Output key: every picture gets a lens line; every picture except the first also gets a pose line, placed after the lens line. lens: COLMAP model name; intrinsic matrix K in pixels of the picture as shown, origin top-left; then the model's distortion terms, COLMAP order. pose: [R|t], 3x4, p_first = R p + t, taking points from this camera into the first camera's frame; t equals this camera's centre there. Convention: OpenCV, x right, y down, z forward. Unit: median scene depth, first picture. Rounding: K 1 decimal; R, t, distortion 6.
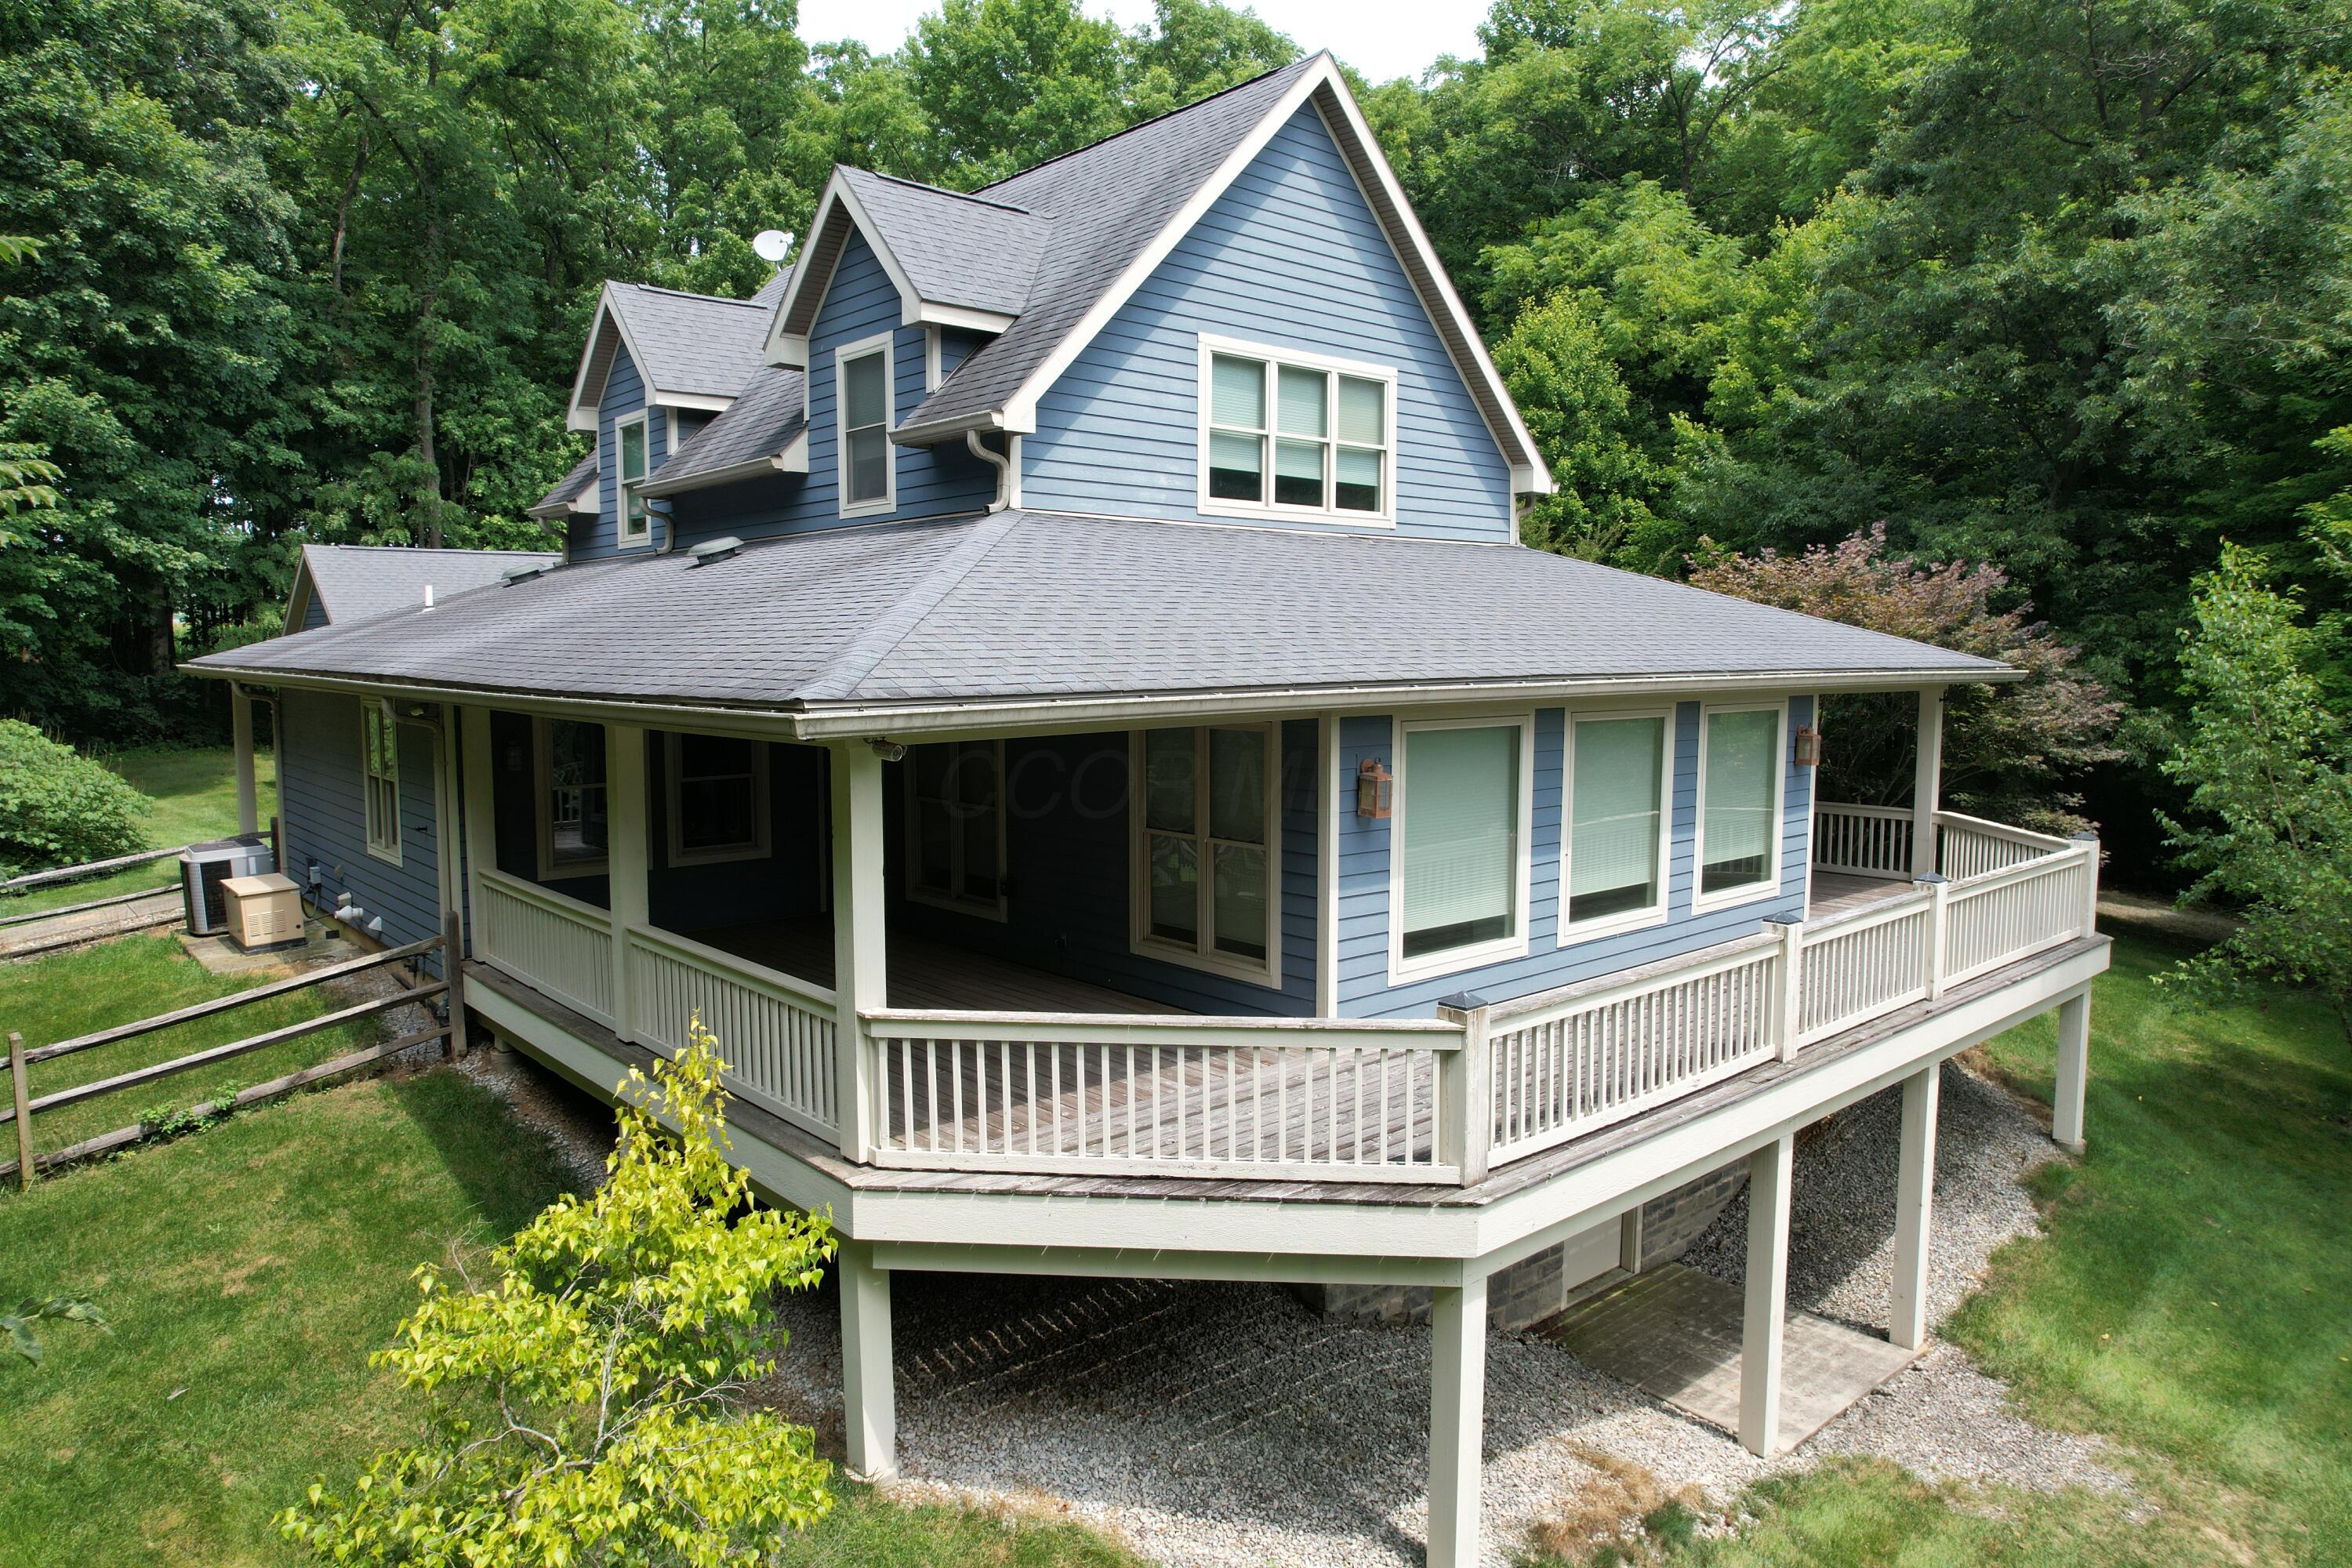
lens RADIAL K [[1508.4, 0, 1197.7], [0, 1508.4, 773.3], [0, 0, 1]] dist [-0.055720, 0.038772]
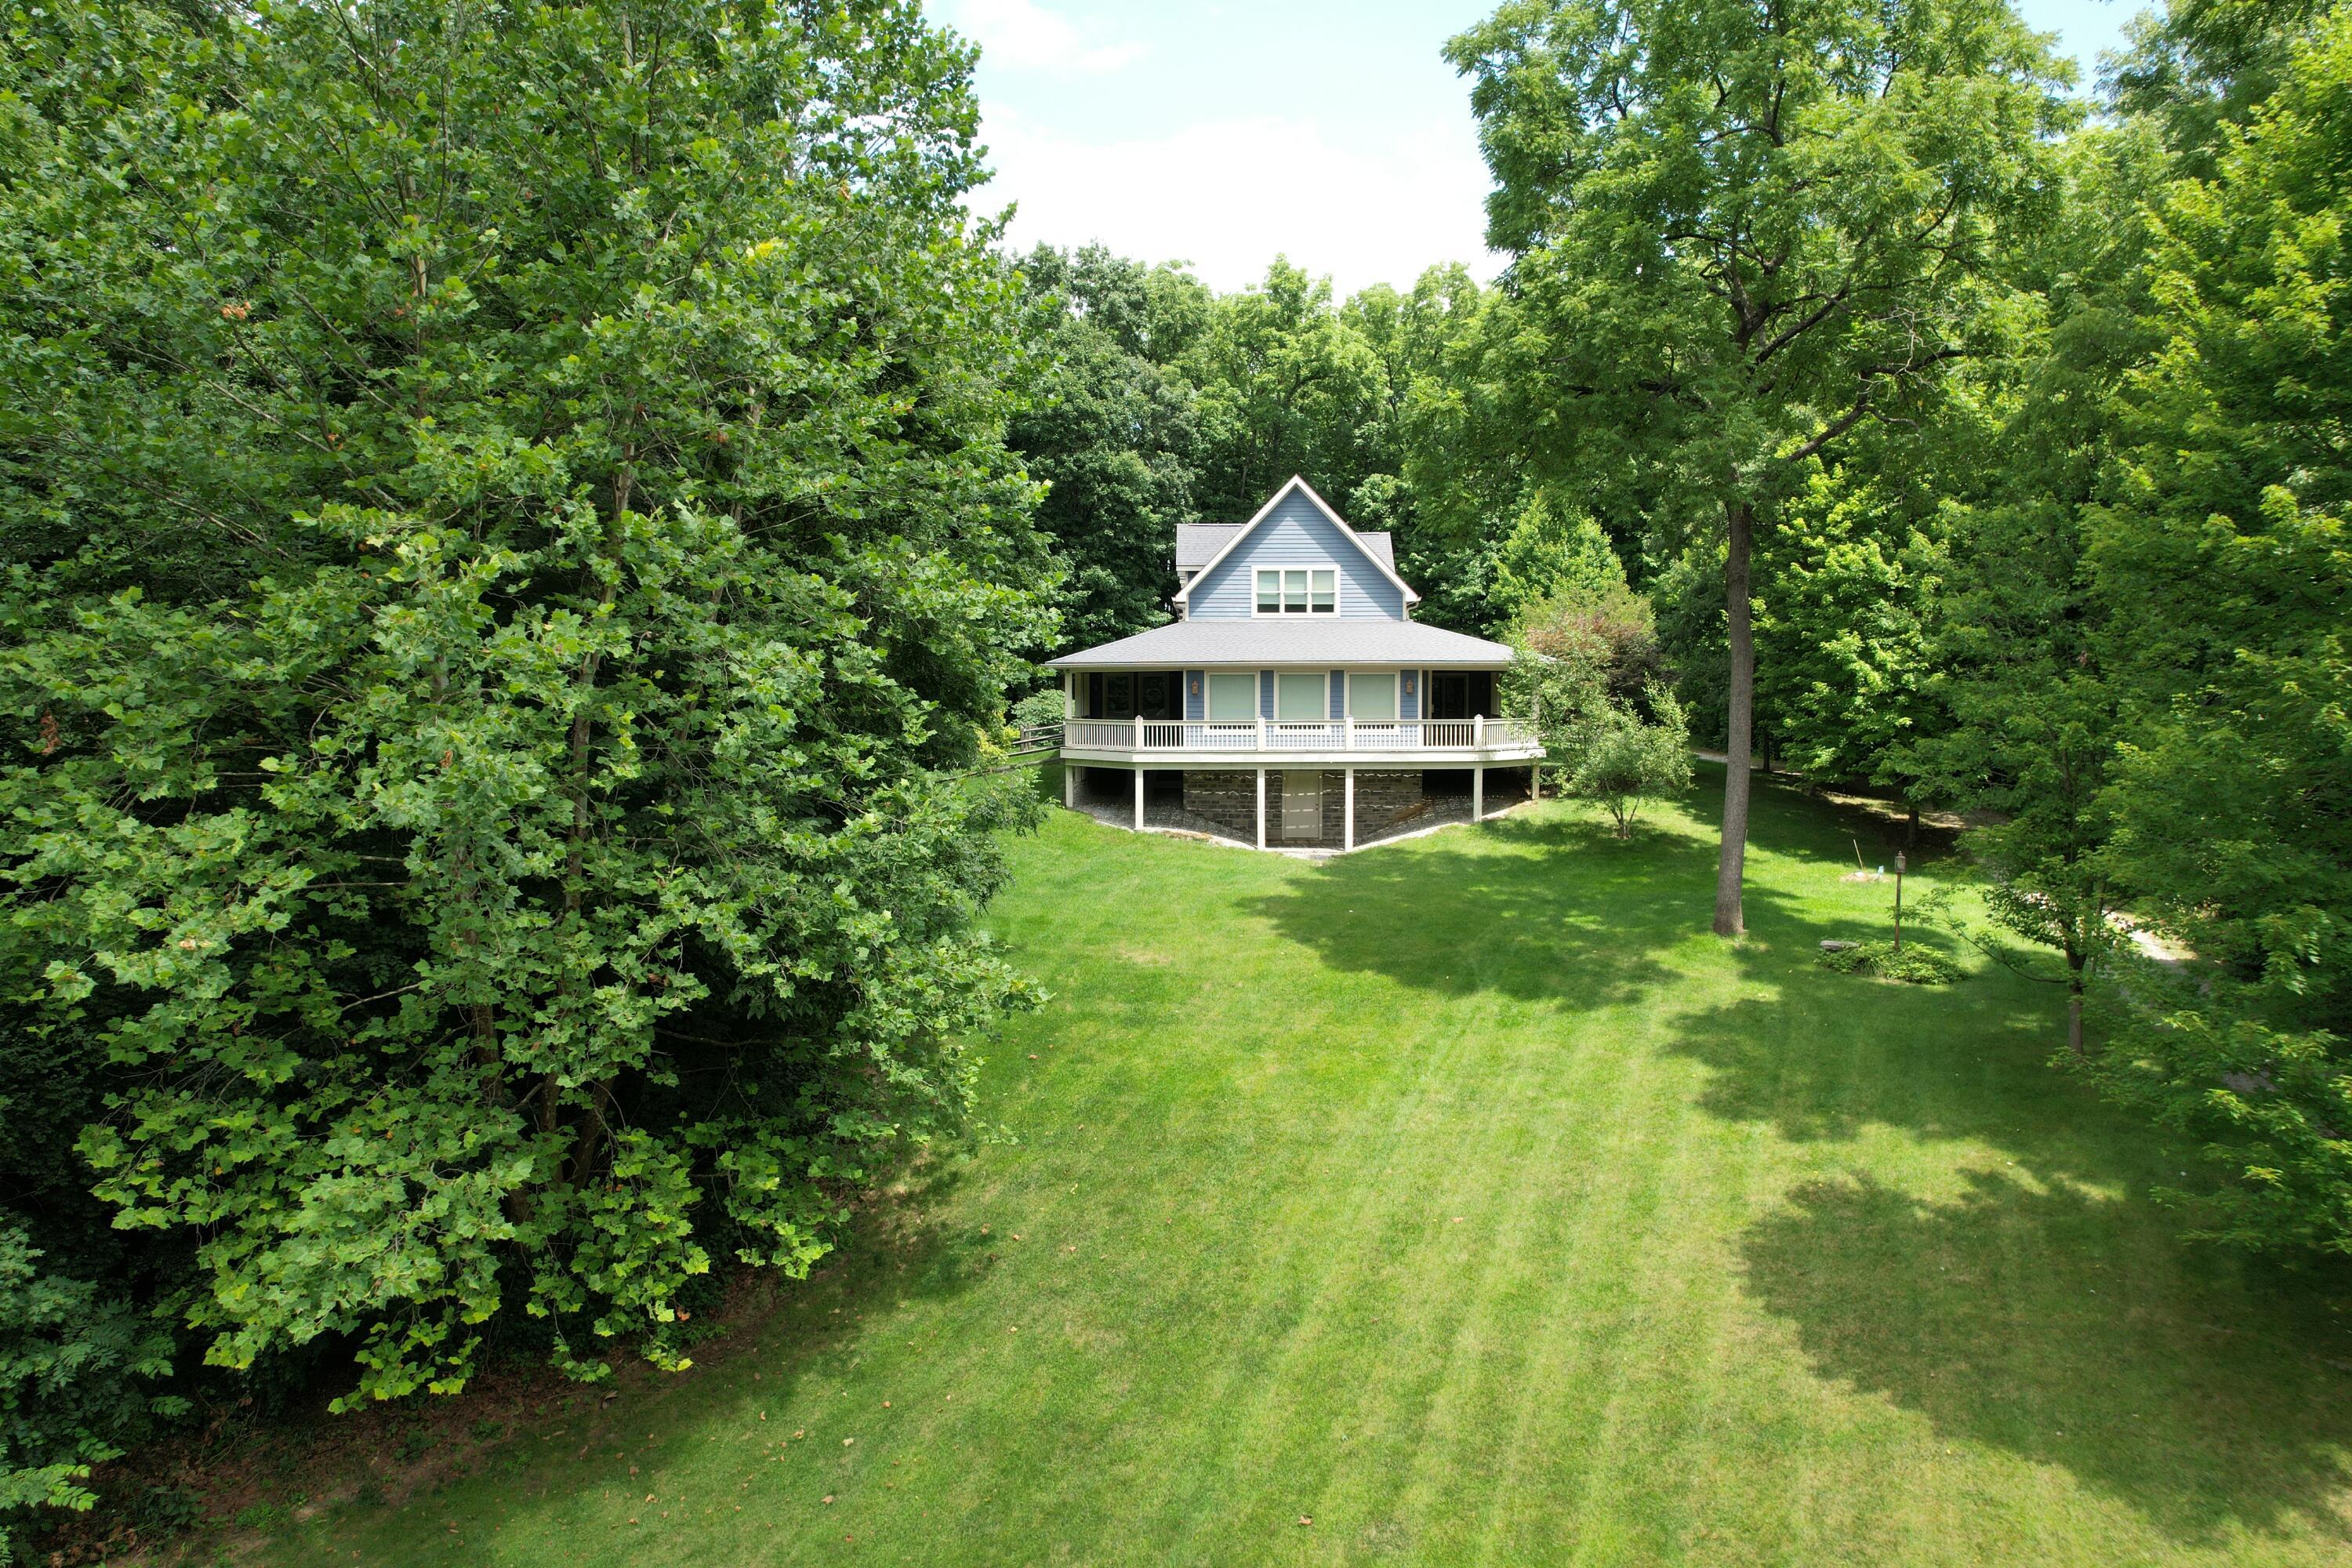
lens RADIAL K [[1508.4, 0, 1185.4], [0, 1508.4, 771.1], [0, 0, 1]] dist [-0.055720, 0.038772]
pose [[0.735271, 0.037229, -0.676750, 2.189625], [-0.058184, 0.998271, -0.008299, 0.208652], [0.675271, 0.045478, 0.736166, -1.585550]]
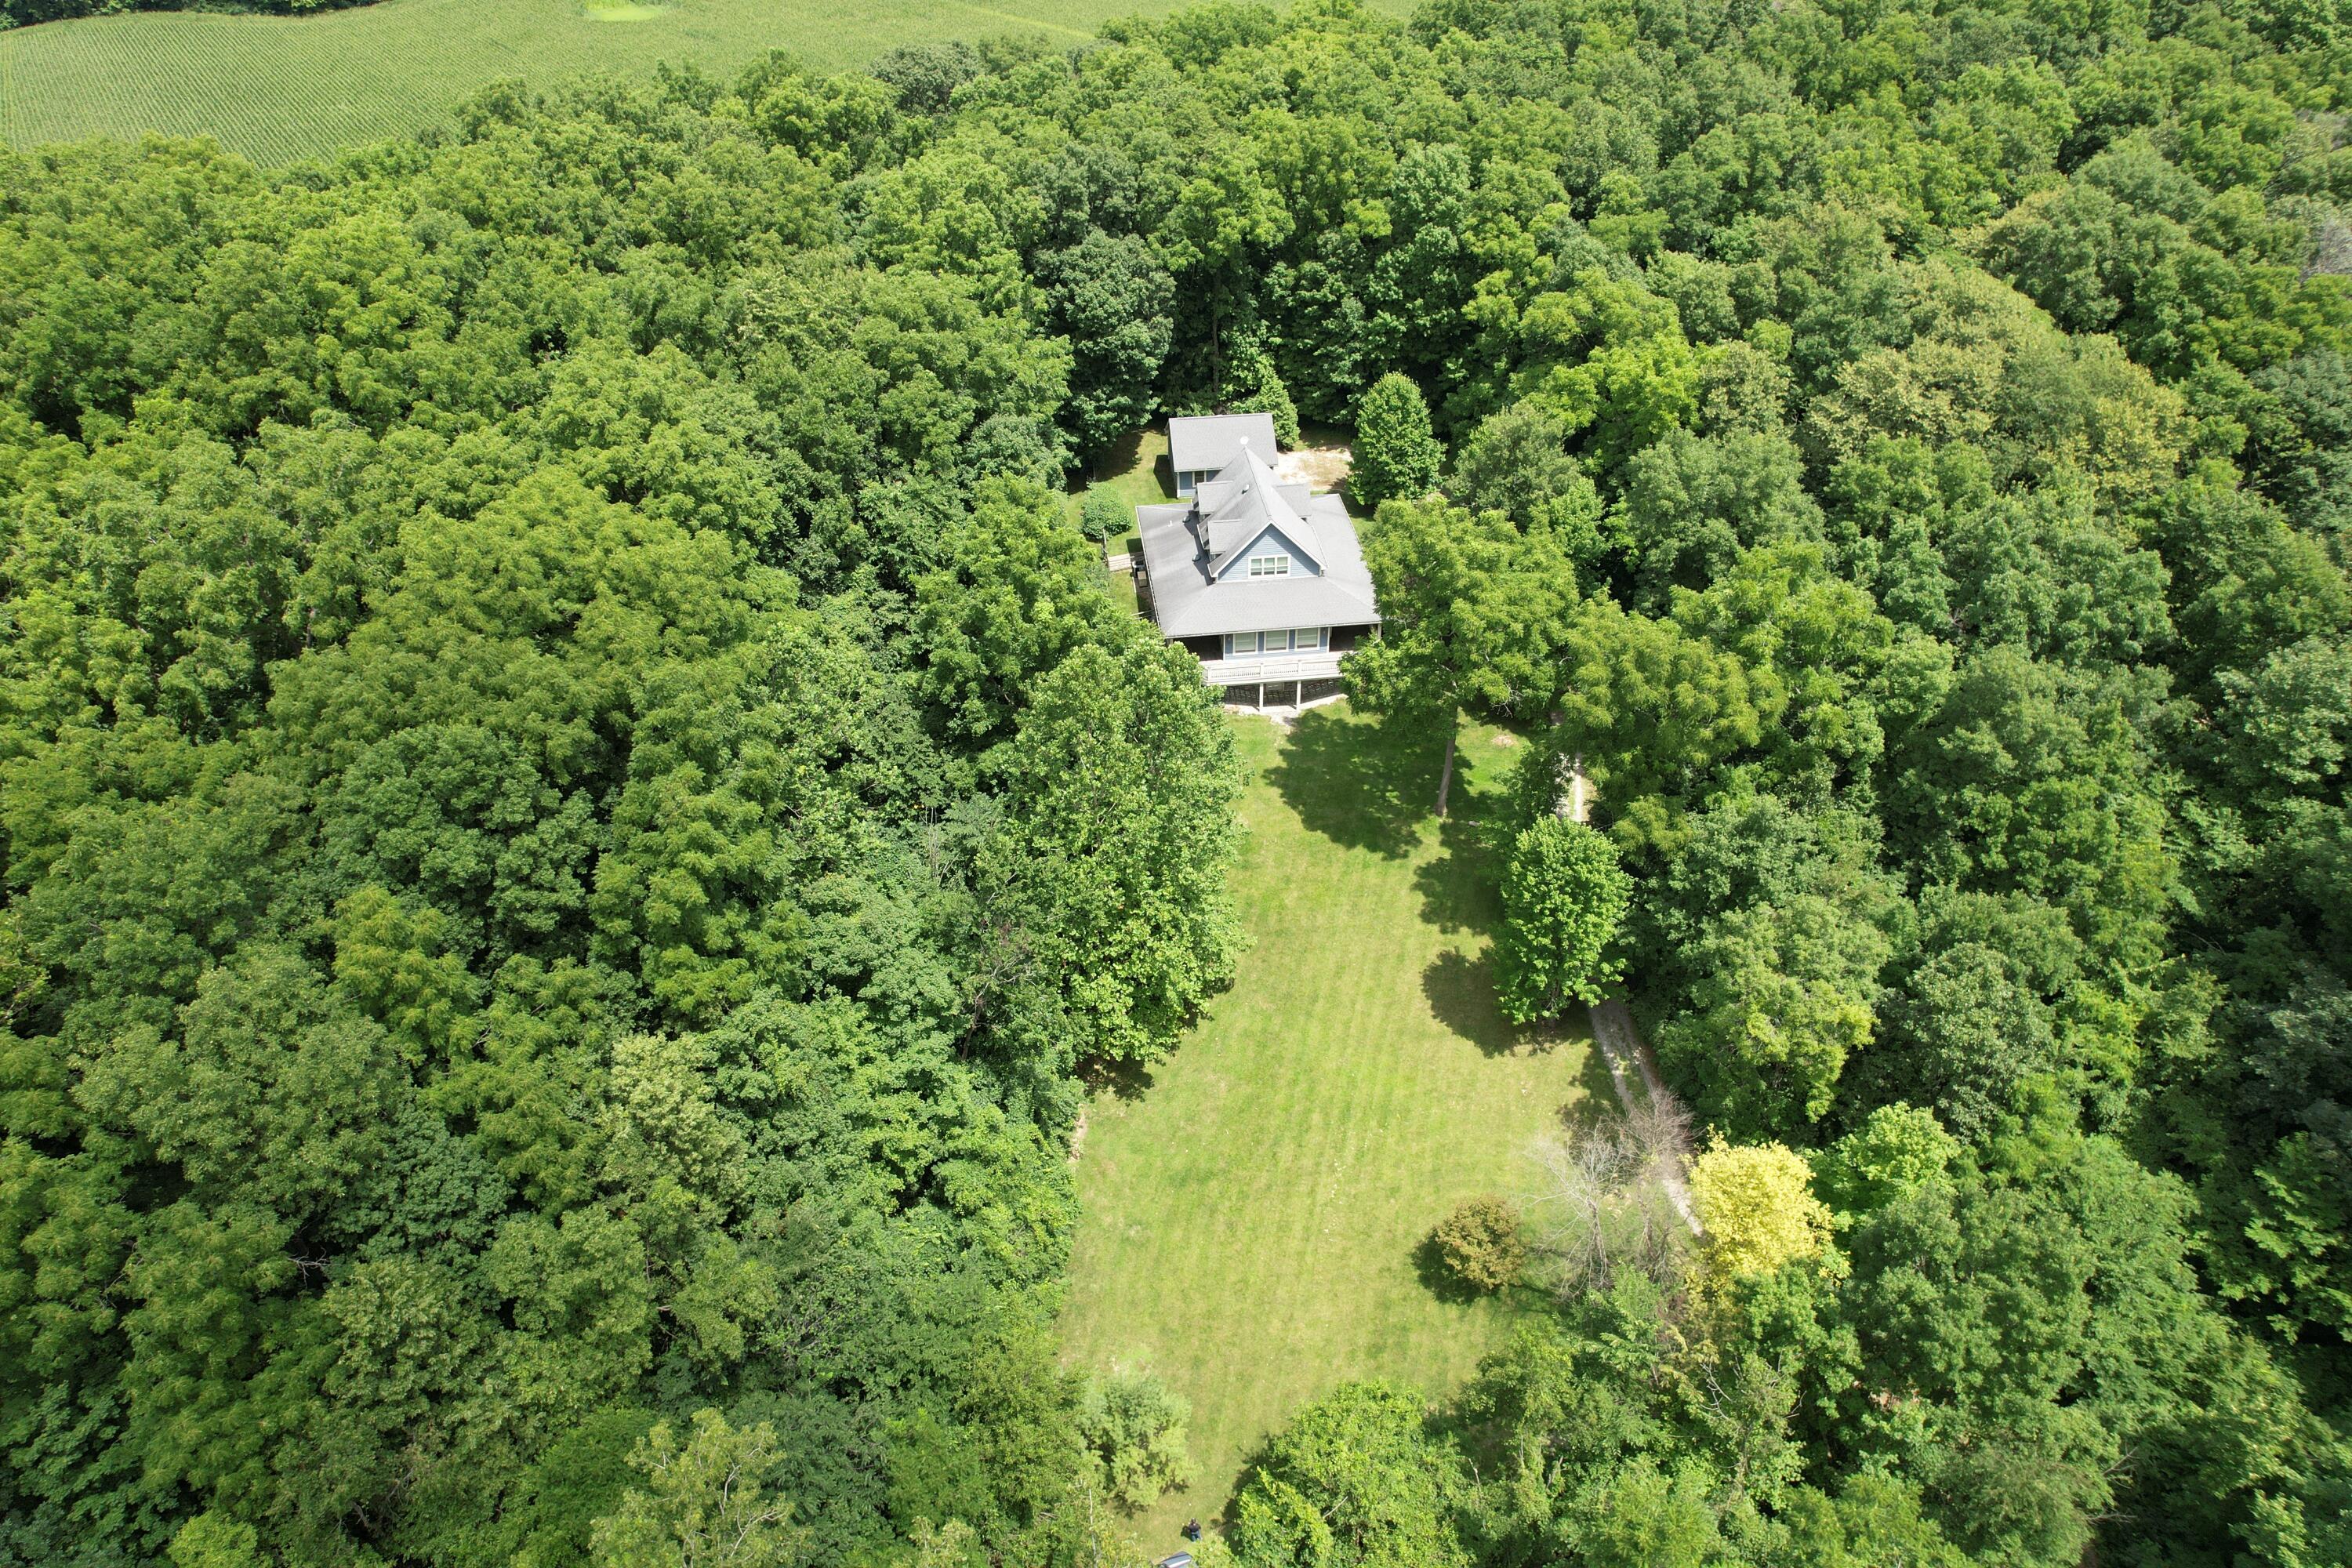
lens RADIAL K [[1508.4, 0, 1176.2], [0, 1508.4, 784.9], [0, 0, 1]] dist [-0.055720, 0.038772]
pose [[0.813166, 0.342338, -0.470707, 3.371226], [-0.037486, 0.837857, 0.544602, -3.180581], [0.580823, -0.425207, 0.694149, -4.505223]]
